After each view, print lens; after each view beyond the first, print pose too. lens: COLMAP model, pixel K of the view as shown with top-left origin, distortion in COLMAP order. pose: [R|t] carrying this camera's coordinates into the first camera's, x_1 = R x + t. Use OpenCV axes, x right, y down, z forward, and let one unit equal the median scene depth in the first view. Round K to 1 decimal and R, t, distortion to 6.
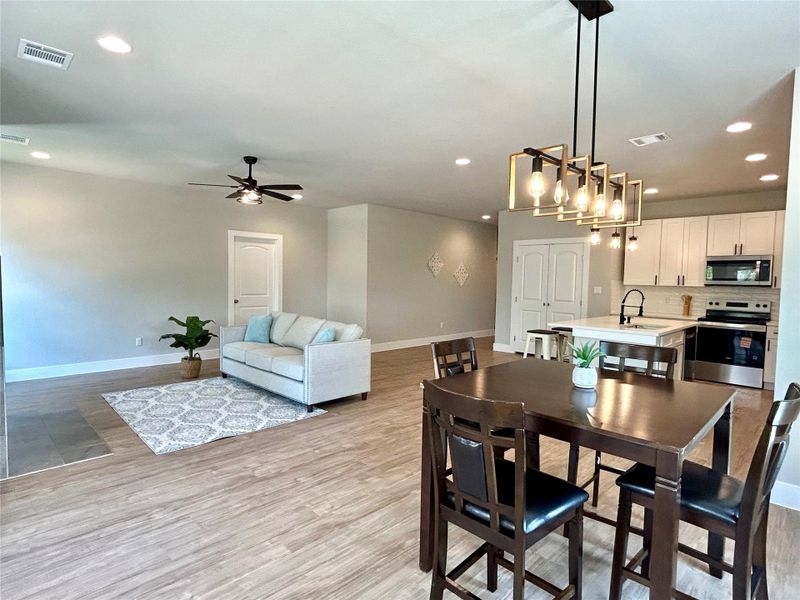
lens RADIAL K [[431.9, 0, 400.0], [0, 431.9, 300.0], [0, 0, 1]] dist [-0.002167, -0.000332]
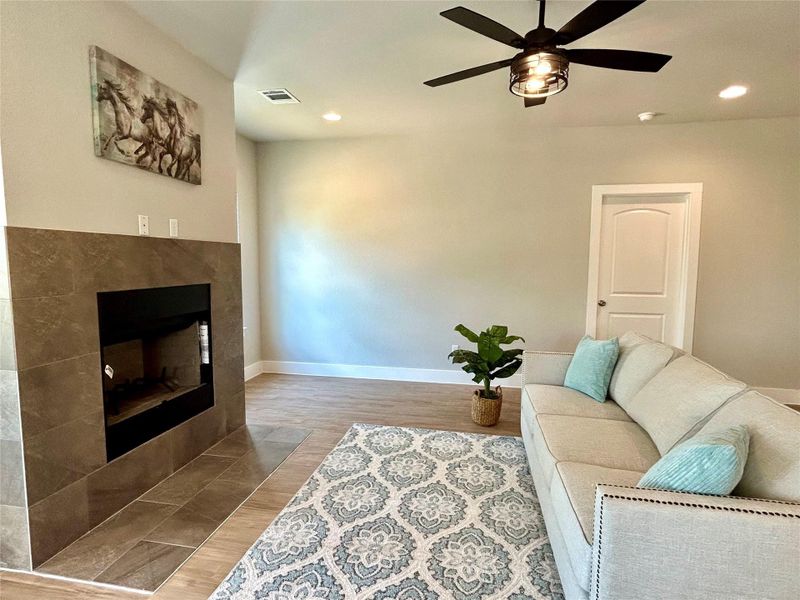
lens RADIAL K [[431.9, 0, 400.0], [0, 431.9, 300.0], [0, 0, 1]] dist [-0.002167, -0.000332]
pose [[0.559158, 0.055978, -0.827169, -0.057605], [-0.039143, 0.998388, 0.041105, -0.024269], [0.828136, 0.009394, 0.560448, 0.671873]]
